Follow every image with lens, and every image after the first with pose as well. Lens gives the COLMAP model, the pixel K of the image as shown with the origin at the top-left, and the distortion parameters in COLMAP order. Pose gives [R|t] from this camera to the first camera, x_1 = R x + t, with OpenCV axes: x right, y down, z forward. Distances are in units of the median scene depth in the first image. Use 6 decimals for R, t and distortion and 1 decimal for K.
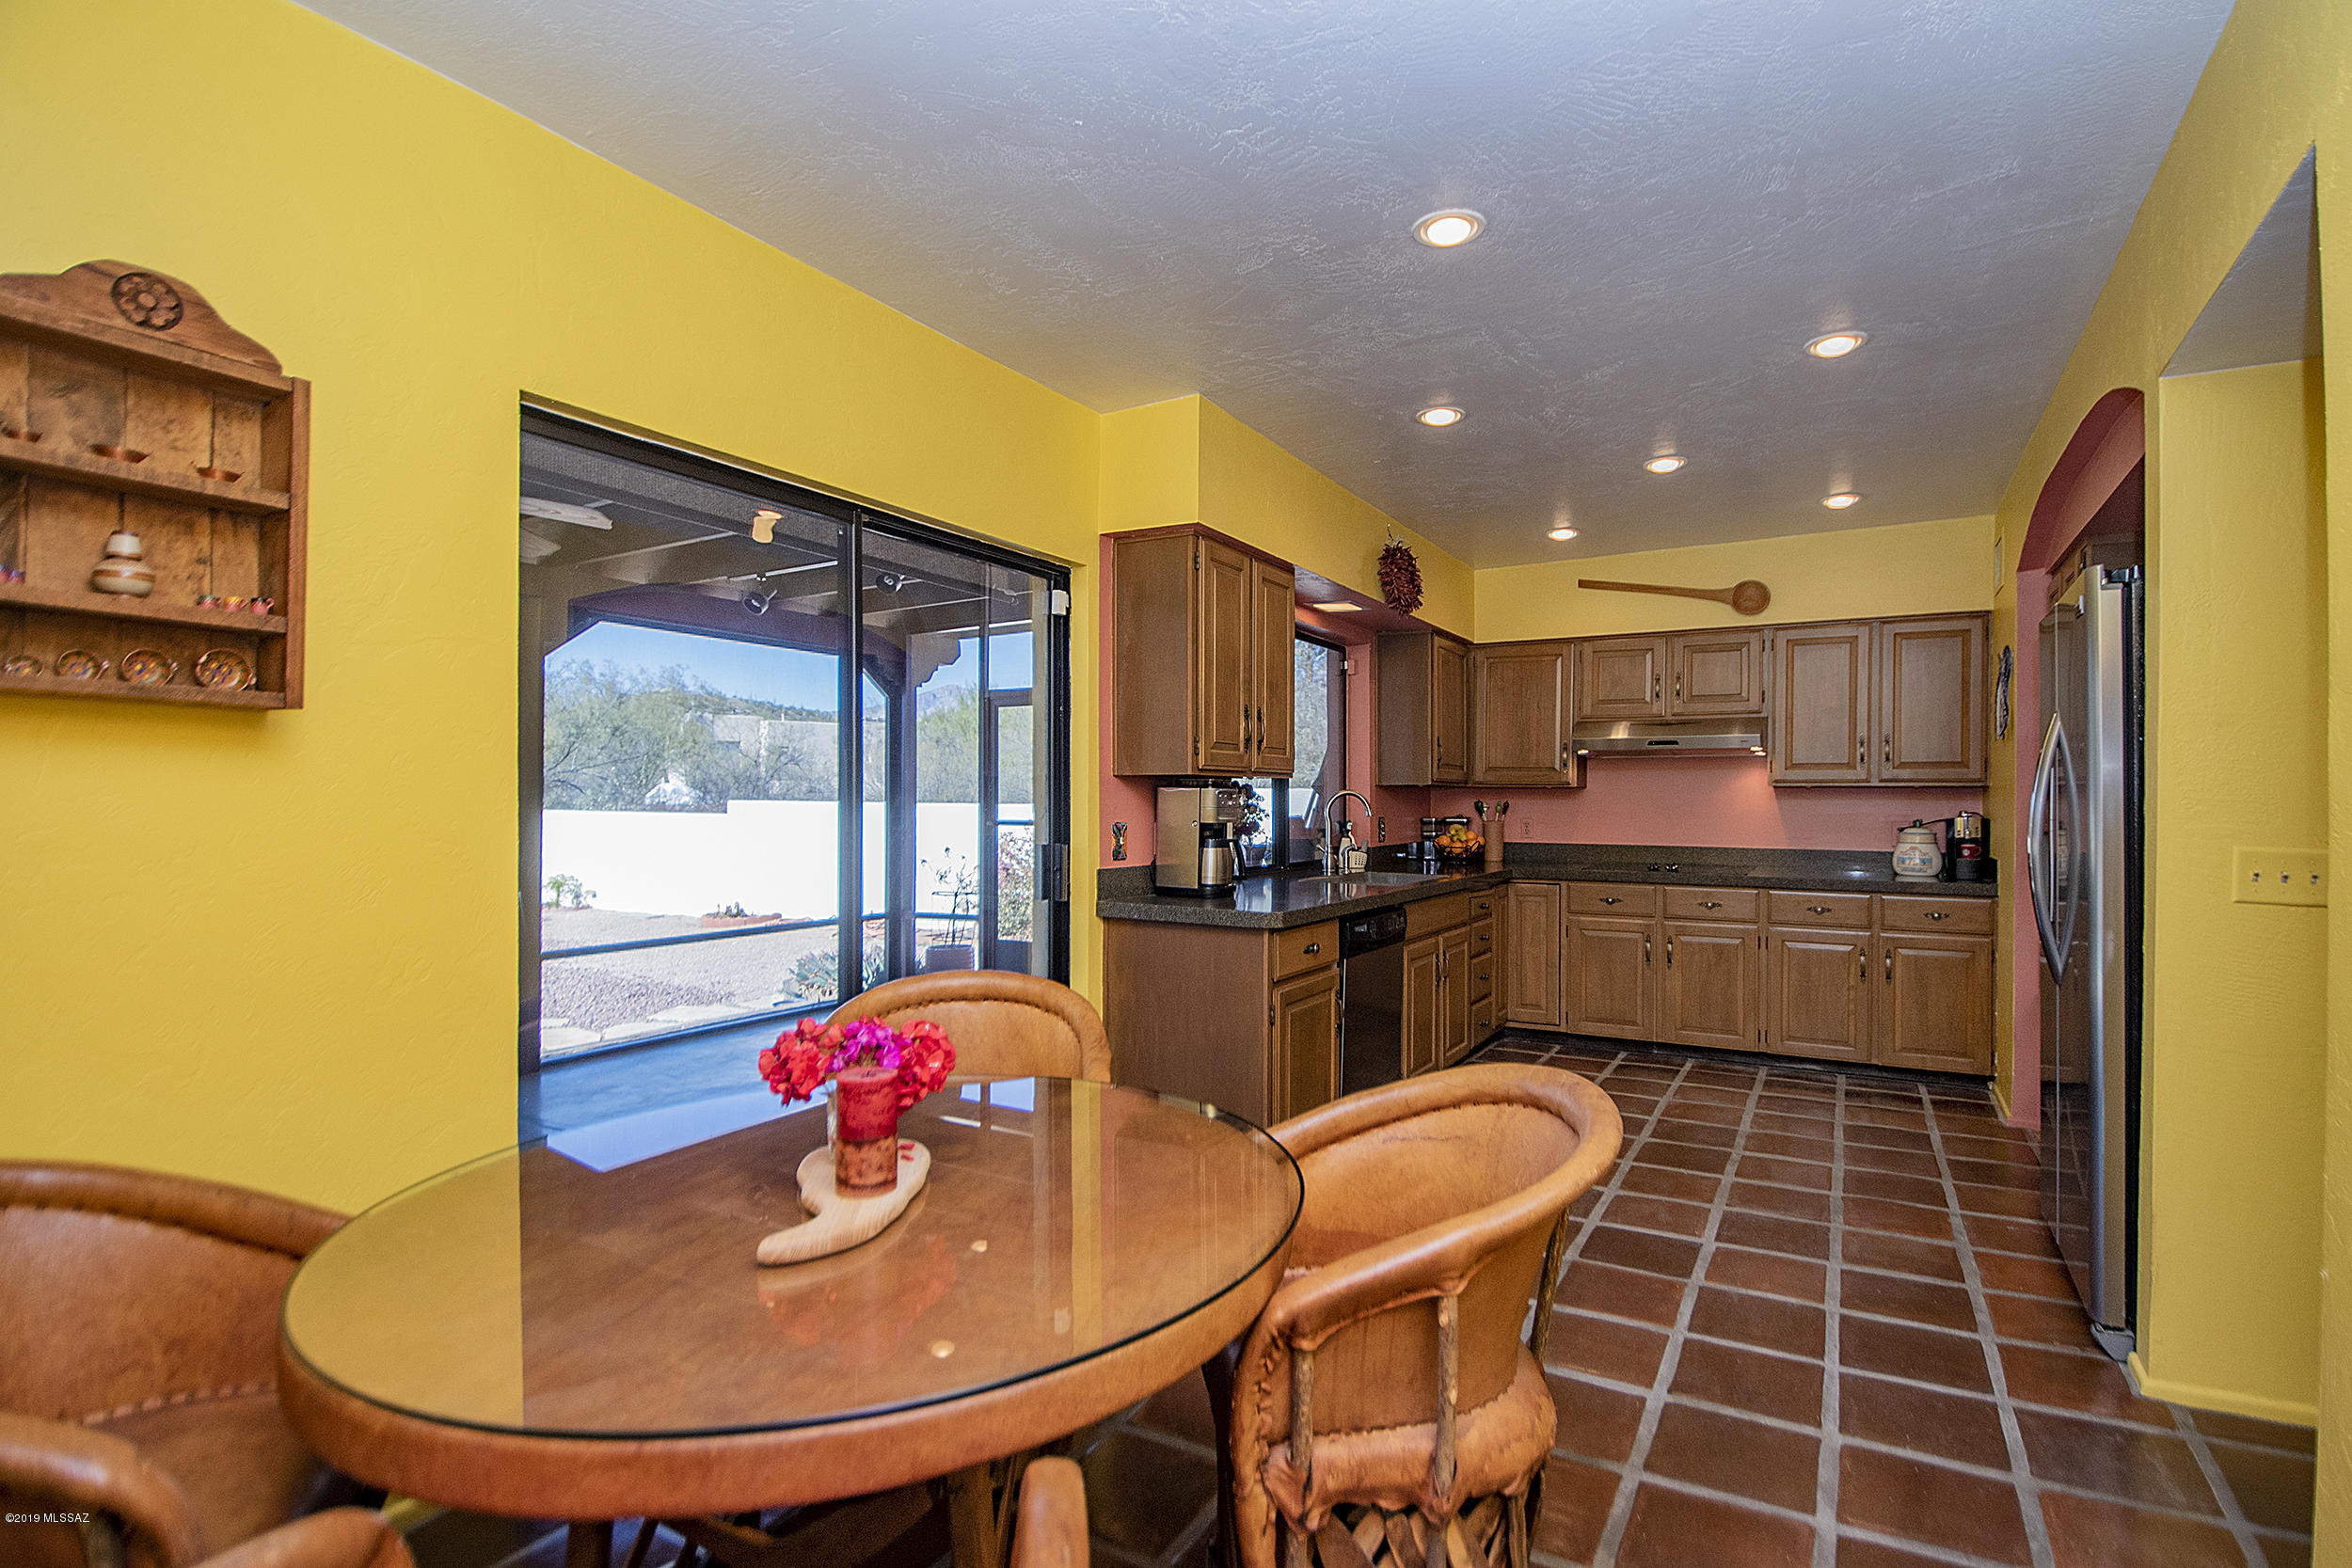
lens RADIAL K [[1161.6, 0, 1167.7], [0, 1161.6, 797.4], [0, 0, 1]] dist [0.002111, -0.001523]
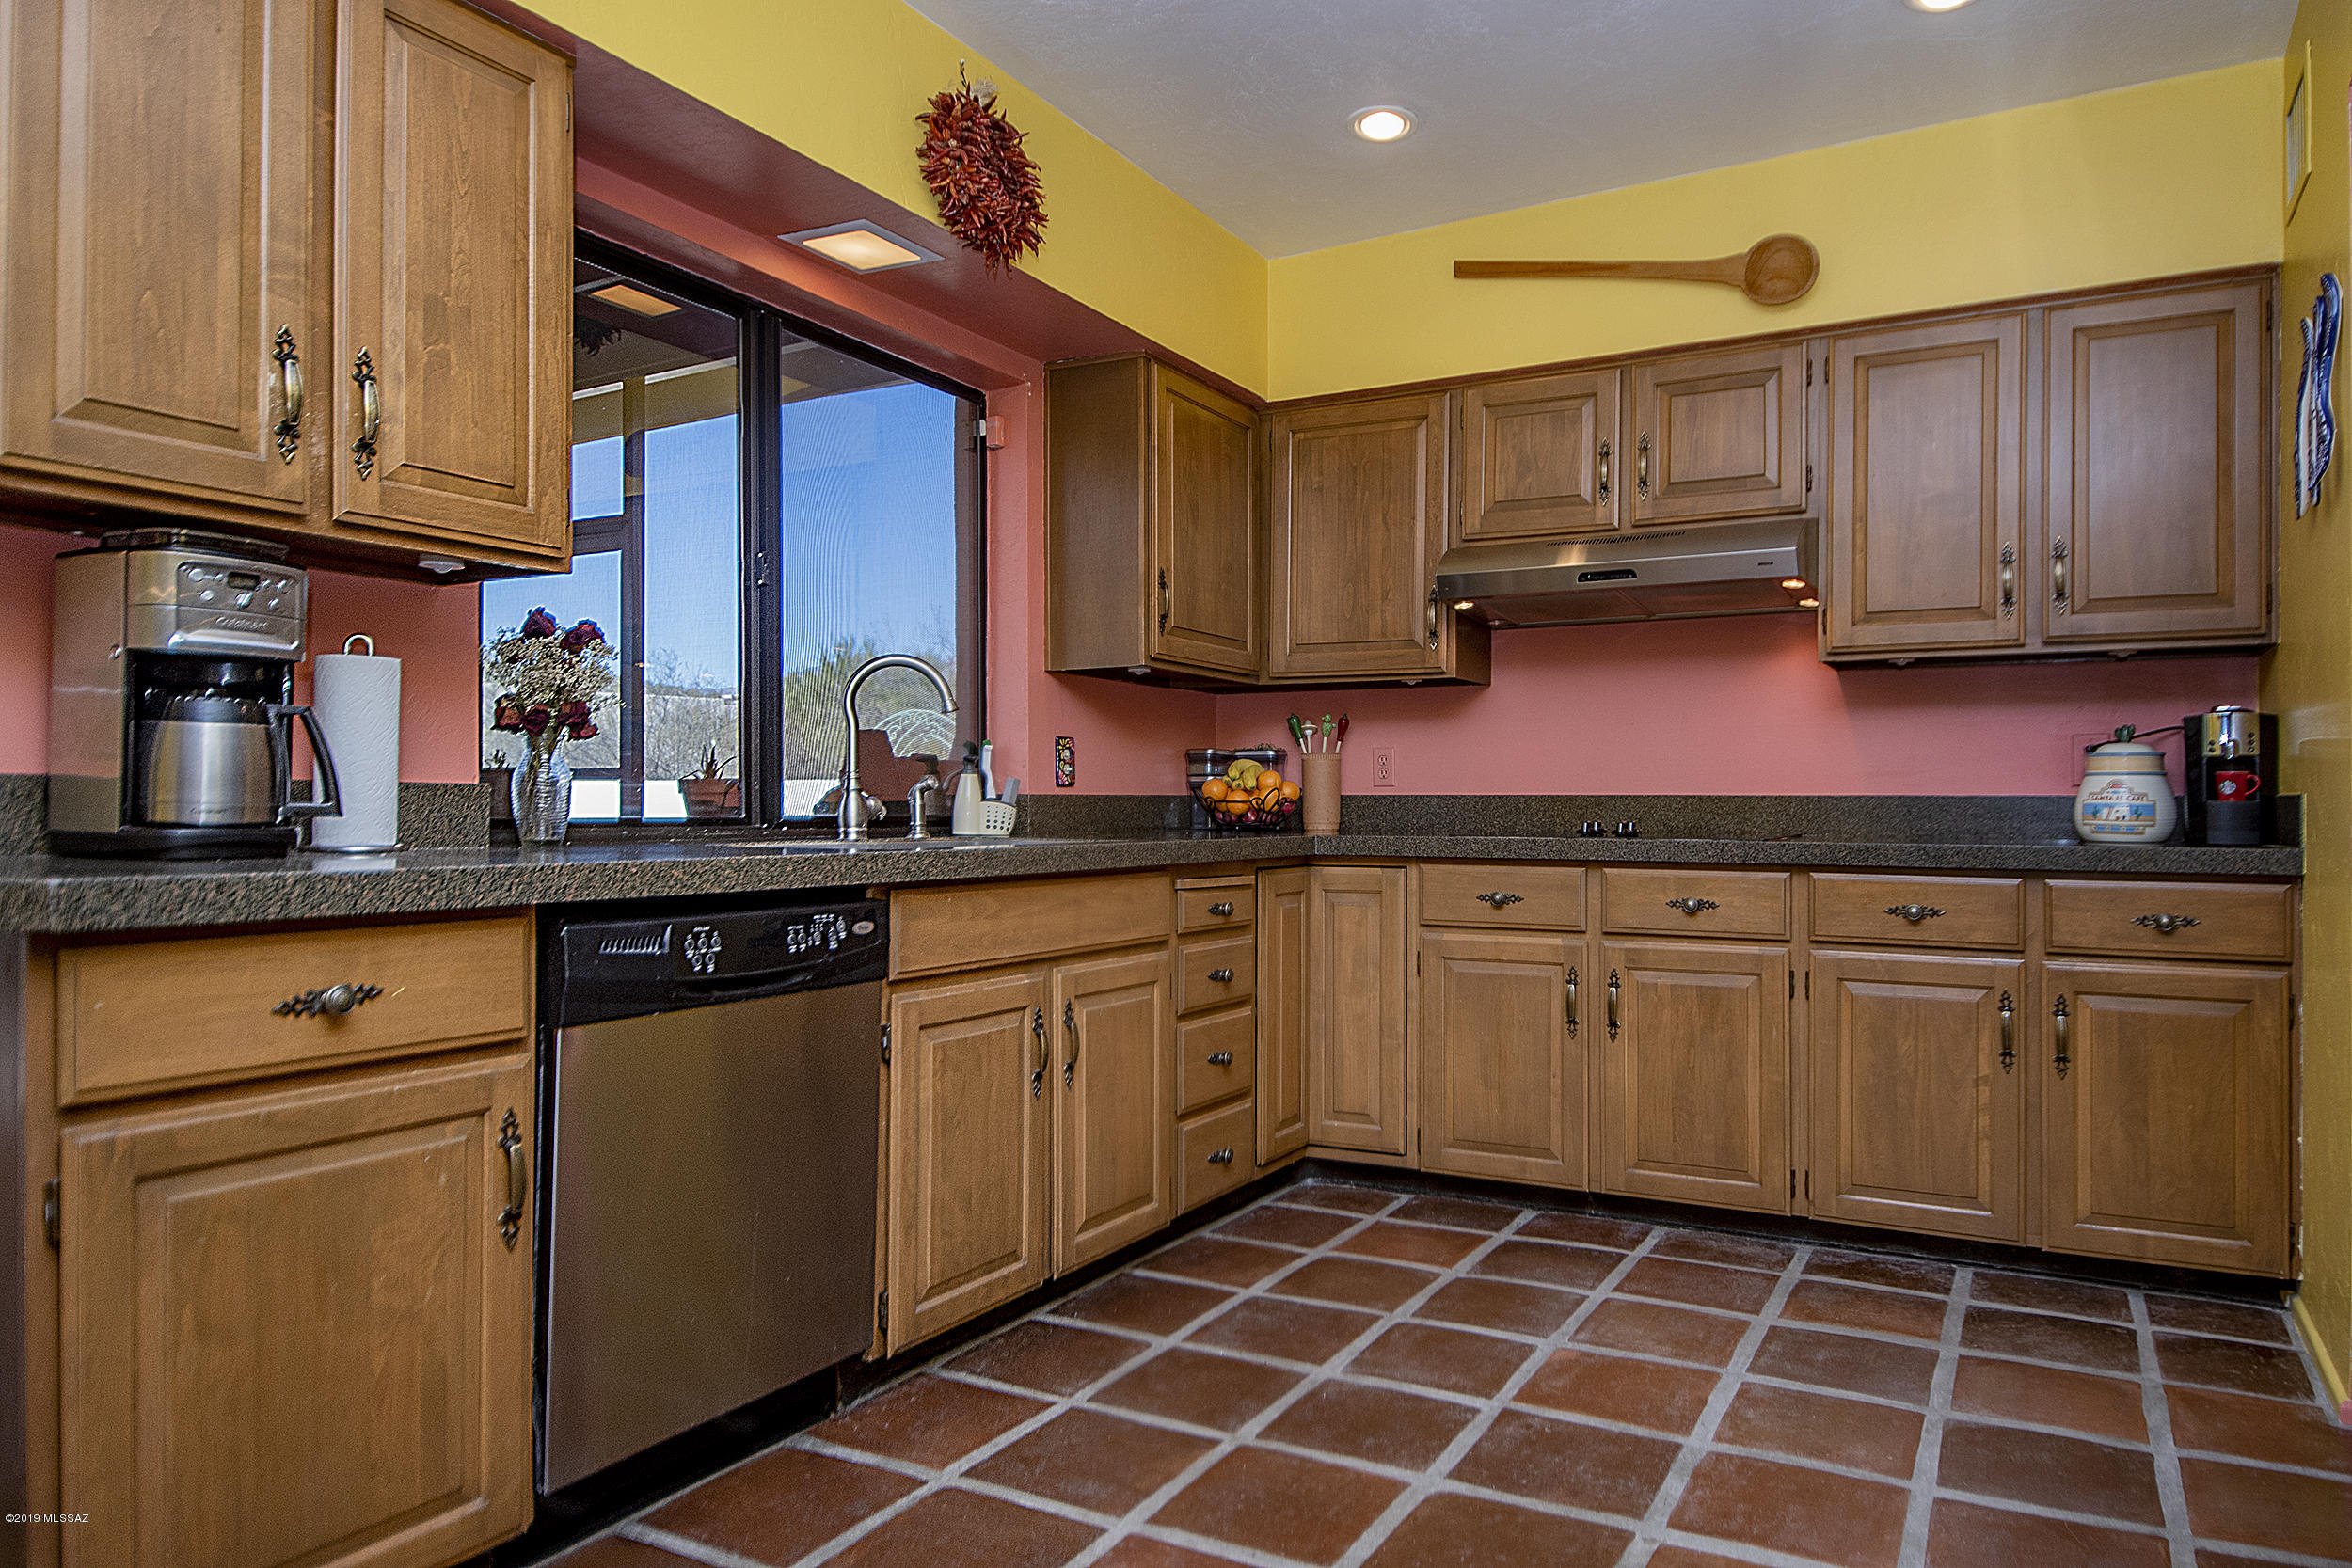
lens RADIAL K [[1534.0, 0, 1194.5], [0, 1534.0, 791.6], [0, 0, 1]] dist [0.026810, -0.021163]
pose [[0.999710, -0.001347, 0.024038, 0.257342], [0.001526, 0.999971, -0.007413, 0.052541], [-0.024028, 0.007447, 0.999684, 0.389331]]
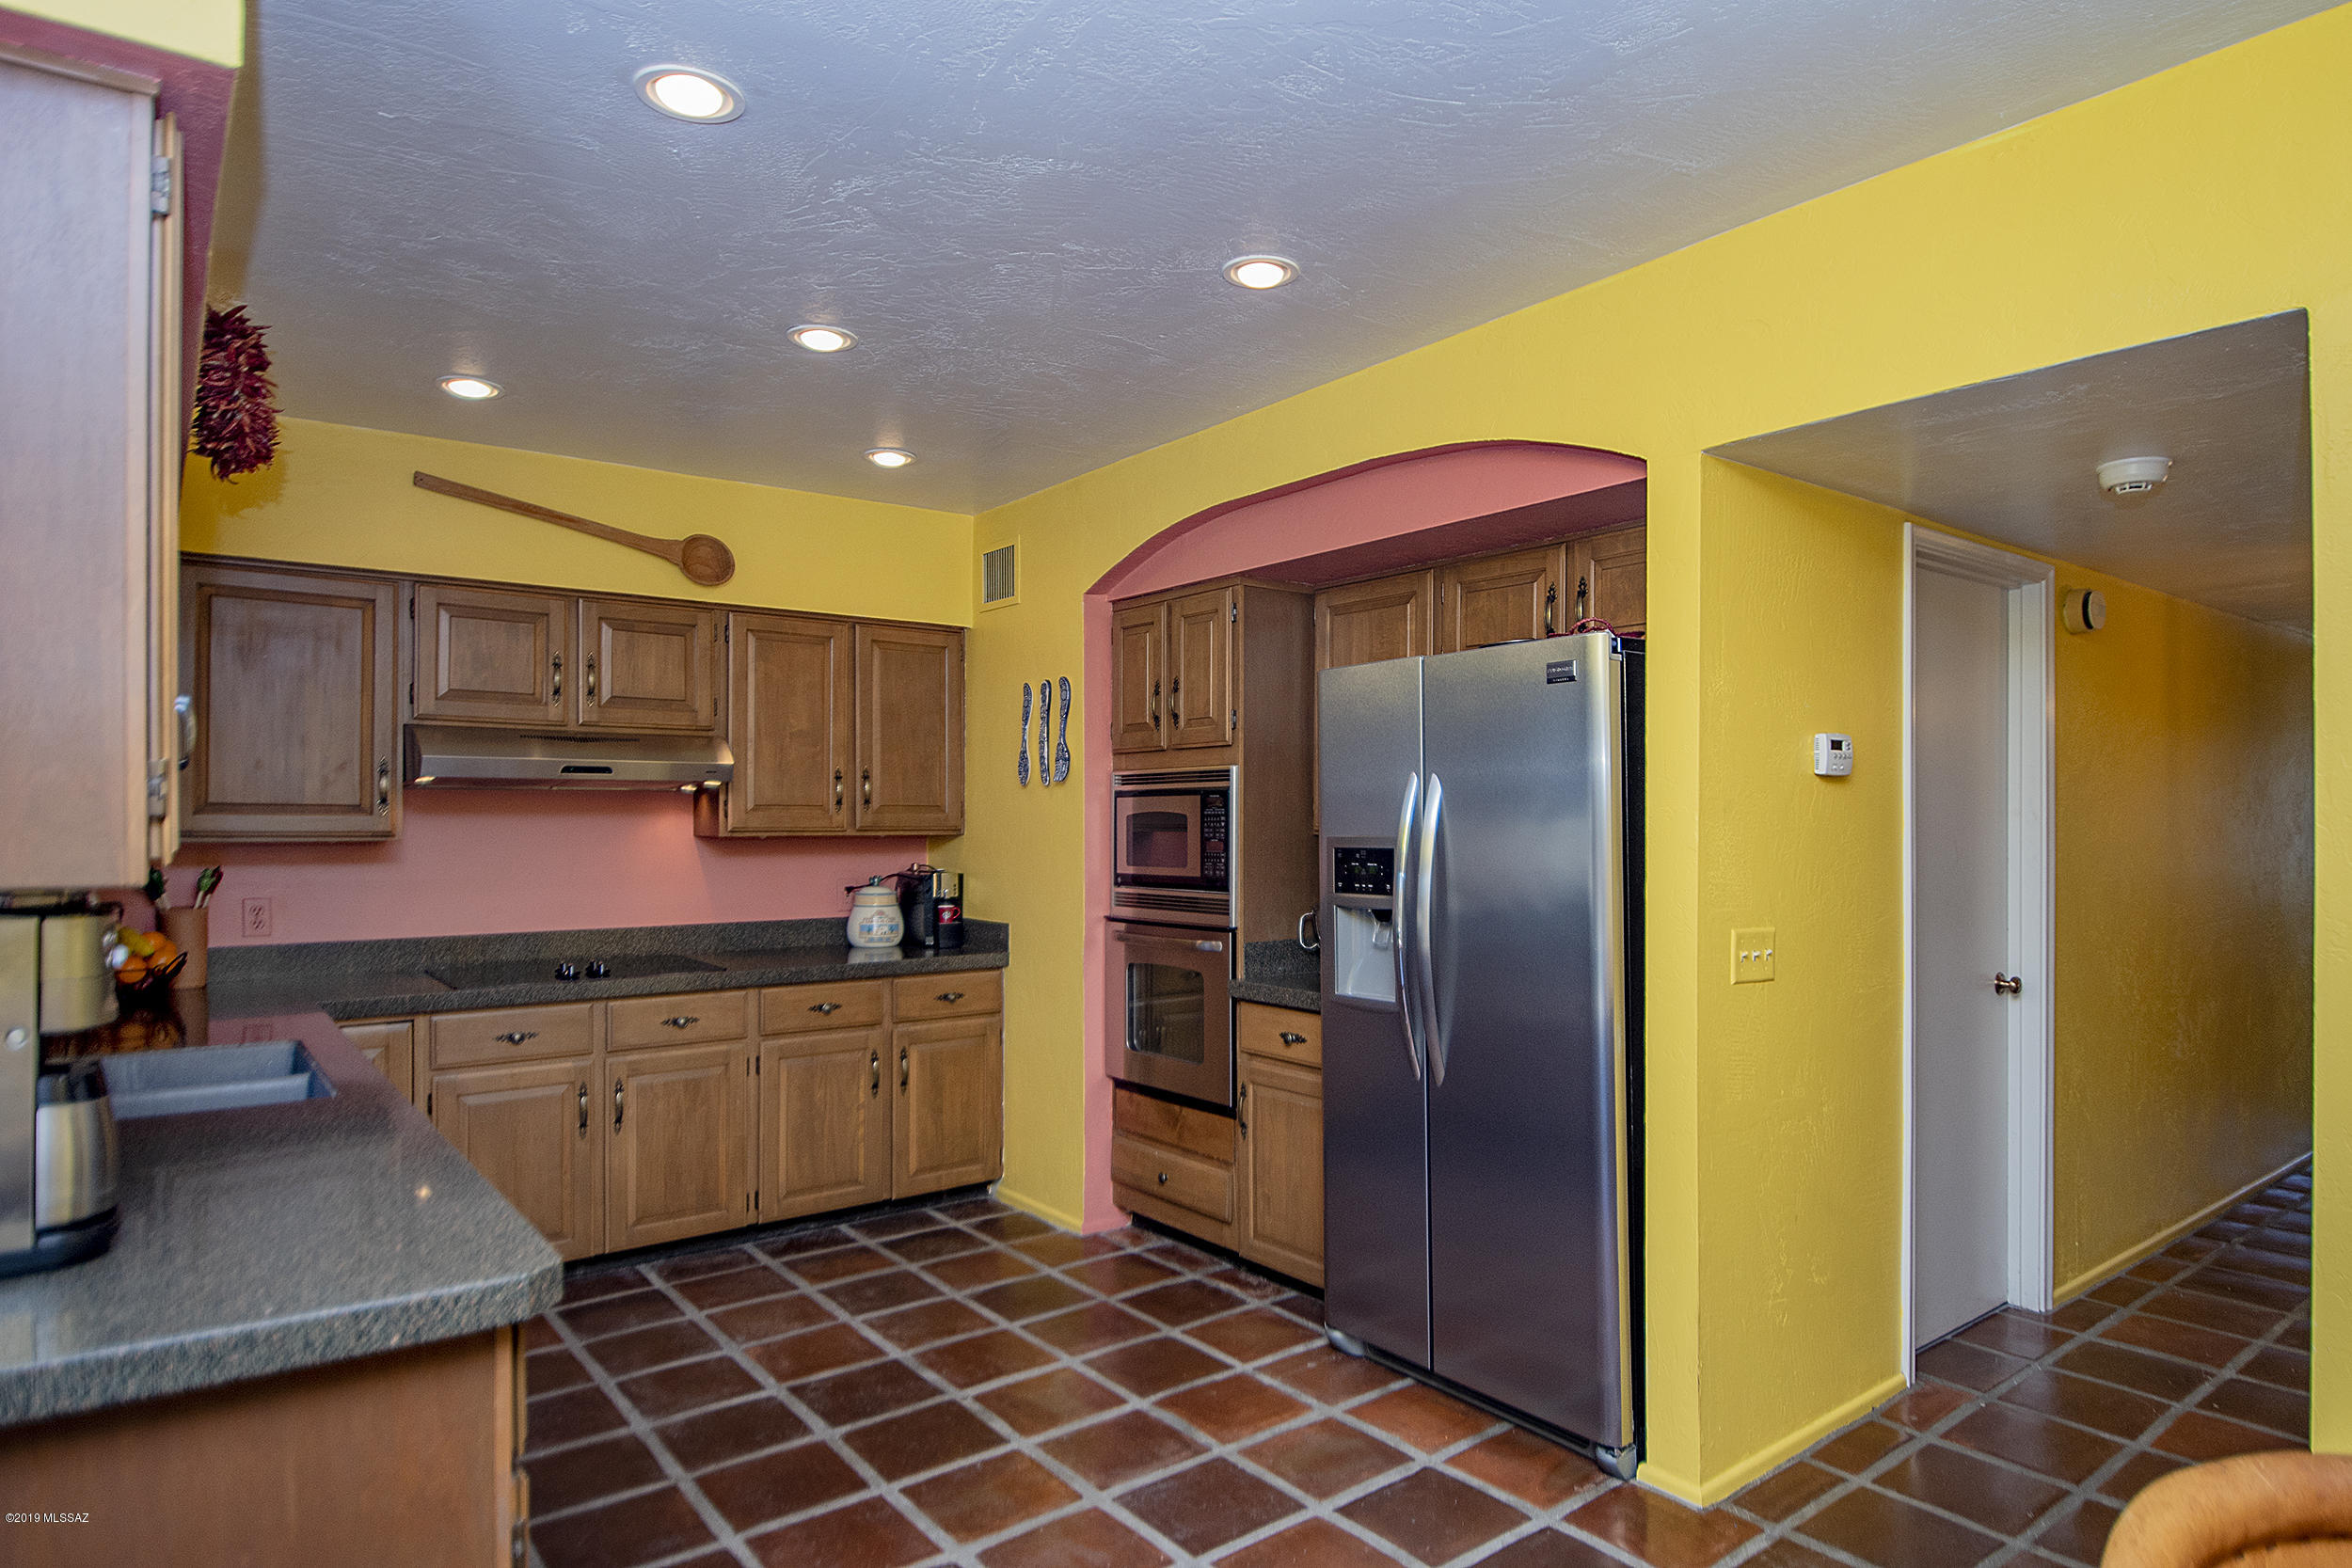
lens RADIAL K [[1383.7, 0, 1318.9], [0, 1383.7, 816.8], [0, 0, 1]] dist [0.020035, -0.002083]
pose [[0.330605, -0.005533, 0.943753, -0.159107], [-0.000913, 0.999980, 0.006183, -0.029063], [-0.943769, -0.002906, 0.330593, 0.417717]]
